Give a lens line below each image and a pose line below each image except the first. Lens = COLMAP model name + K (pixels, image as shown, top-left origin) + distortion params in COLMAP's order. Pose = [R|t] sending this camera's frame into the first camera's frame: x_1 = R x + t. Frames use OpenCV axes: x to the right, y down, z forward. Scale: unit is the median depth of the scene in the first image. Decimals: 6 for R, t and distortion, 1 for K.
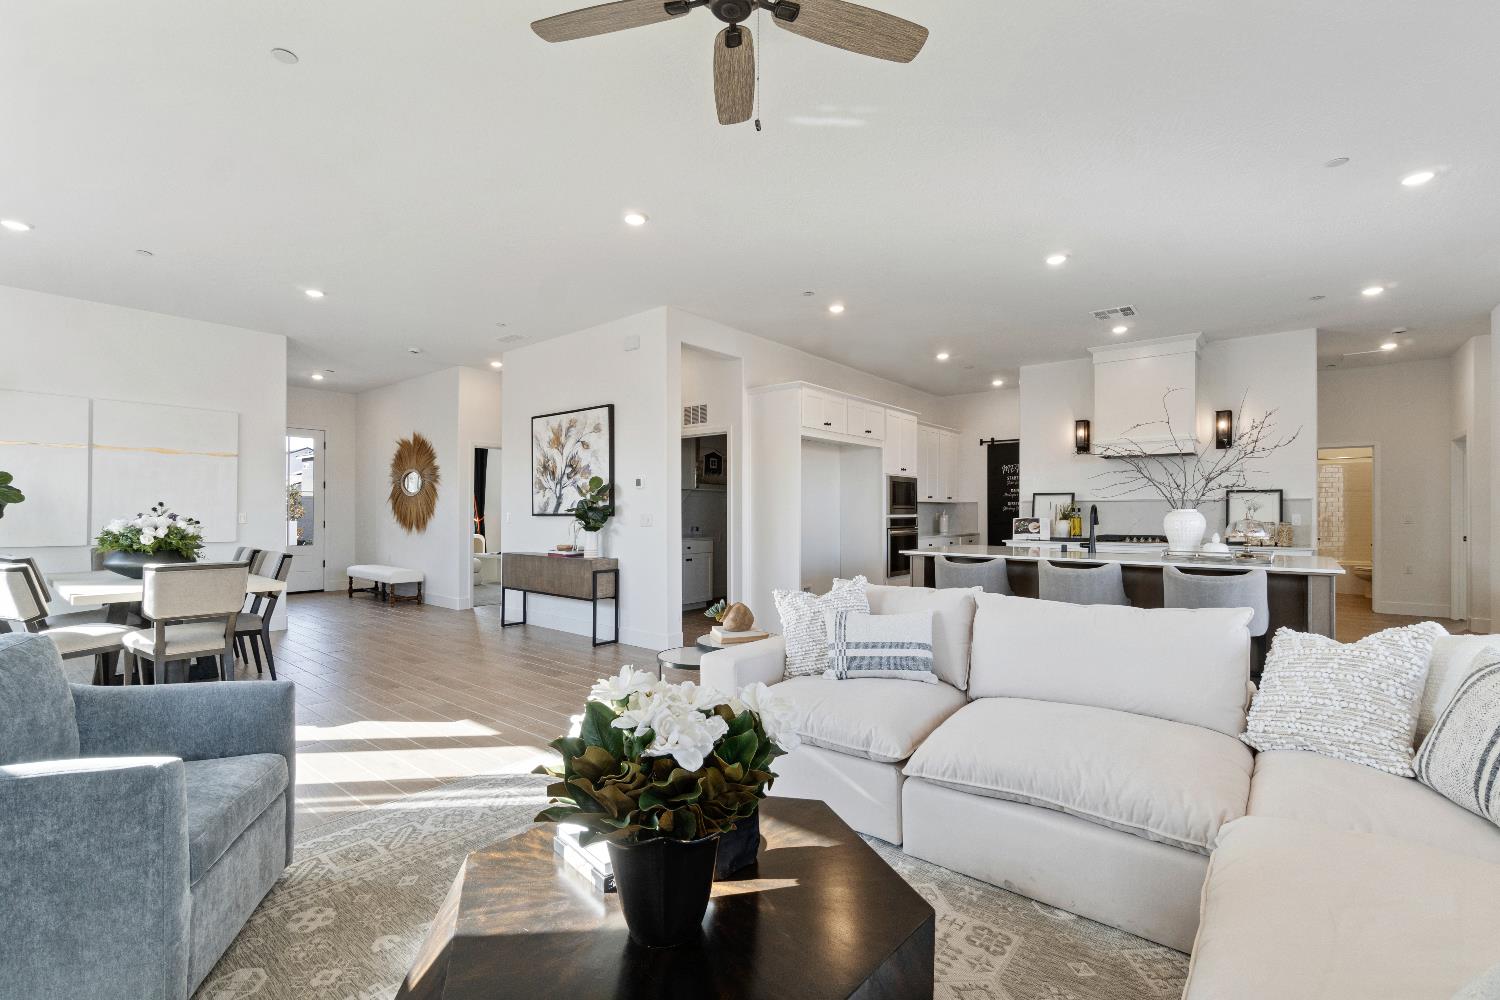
lens RADIAL K [[650.1, 0, 750.2], [0, 650.1, 510.0], [0, 0, 1]] dist [-0.000377, -0.000120]
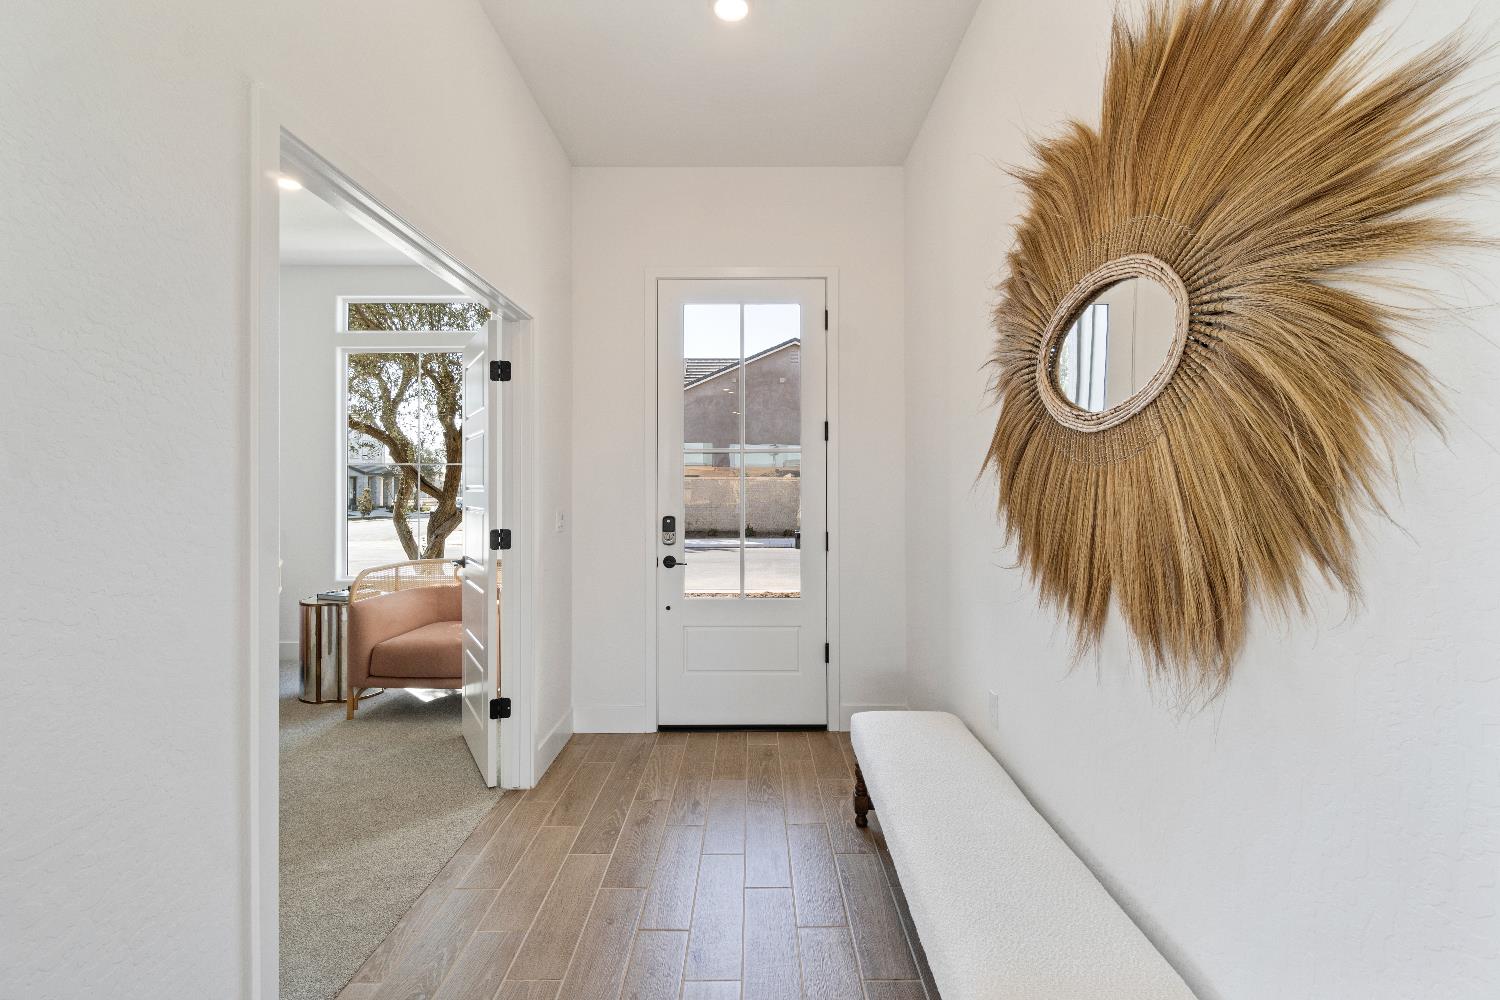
lens RADIAL K [[654.8, 0, 750.0], [0, 654.8, 500.0], [0, 0, 1]] dist [-0.002042, -0.000150]
pose [[0.633464, 0.000088, -0.773772, -0.447753], [0.003425, 0.999990, 0.002918, -0.003389], [0.773764, -0.004498, 0.633457, 0.821889]]
